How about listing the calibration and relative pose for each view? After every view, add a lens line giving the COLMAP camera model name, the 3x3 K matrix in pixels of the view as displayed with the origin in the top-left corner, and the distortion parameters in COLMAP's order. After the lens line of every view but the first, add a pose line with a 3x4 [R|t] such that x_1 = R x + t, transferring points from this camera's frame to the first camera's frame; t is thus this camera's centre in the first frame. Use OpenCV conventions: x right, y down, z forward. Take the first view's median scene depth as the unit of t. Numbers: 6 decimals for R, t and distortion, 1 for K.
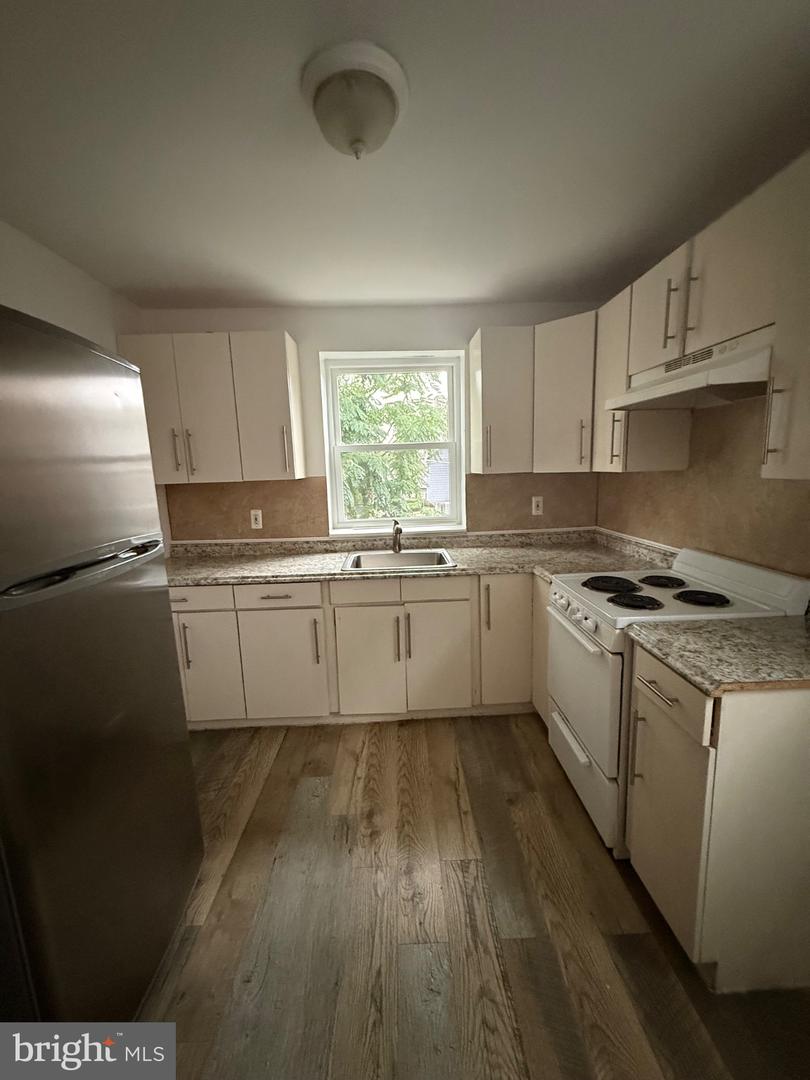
lens RADIAL K [[429.6, 0, 405.2], [0, 429.6, 542.5], [0, 0, 1]] dist [-0.001580, -0.000238]
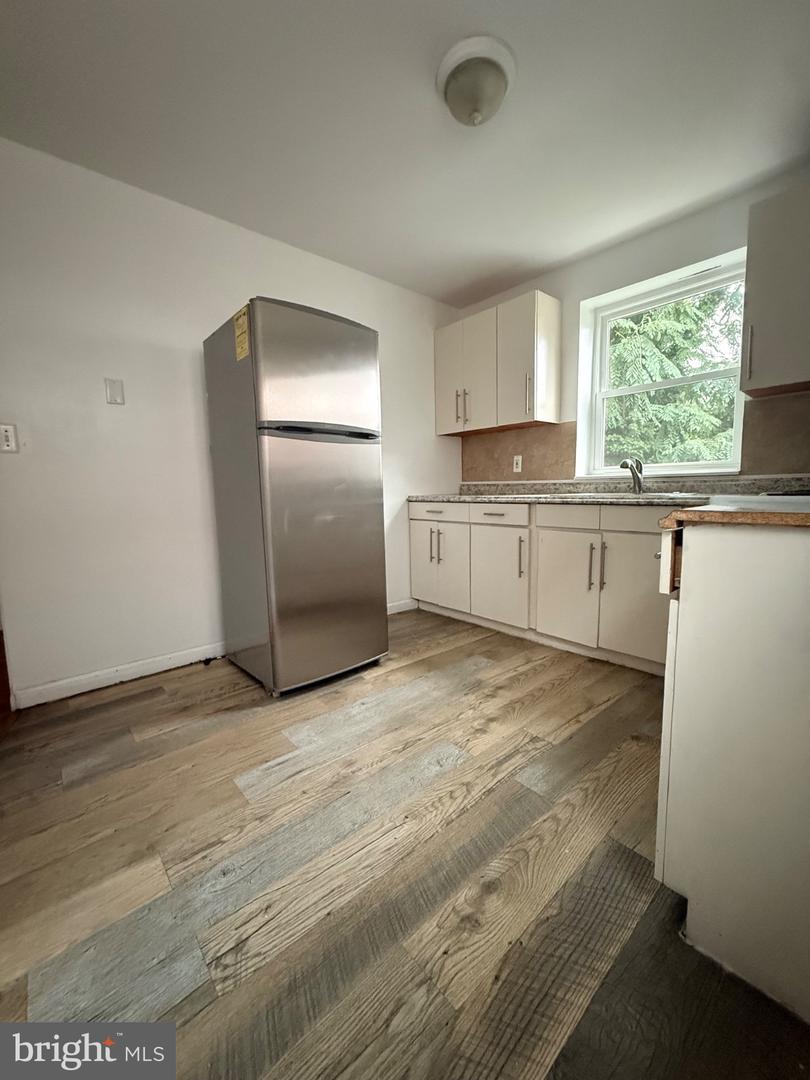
lens RADIAL K [[429.6, 0, 405.2], [0, 429.6, 542.5], [0, 0, 1]] dist [-0.001580, -0.000238]
pose [[0.637832, 0.114296, -0.761647, 0.470618], [-0.130024, 0.990712, 0.039784, 0.189404], [0.759120, 0.073657, 0.646770, 0.027413]]
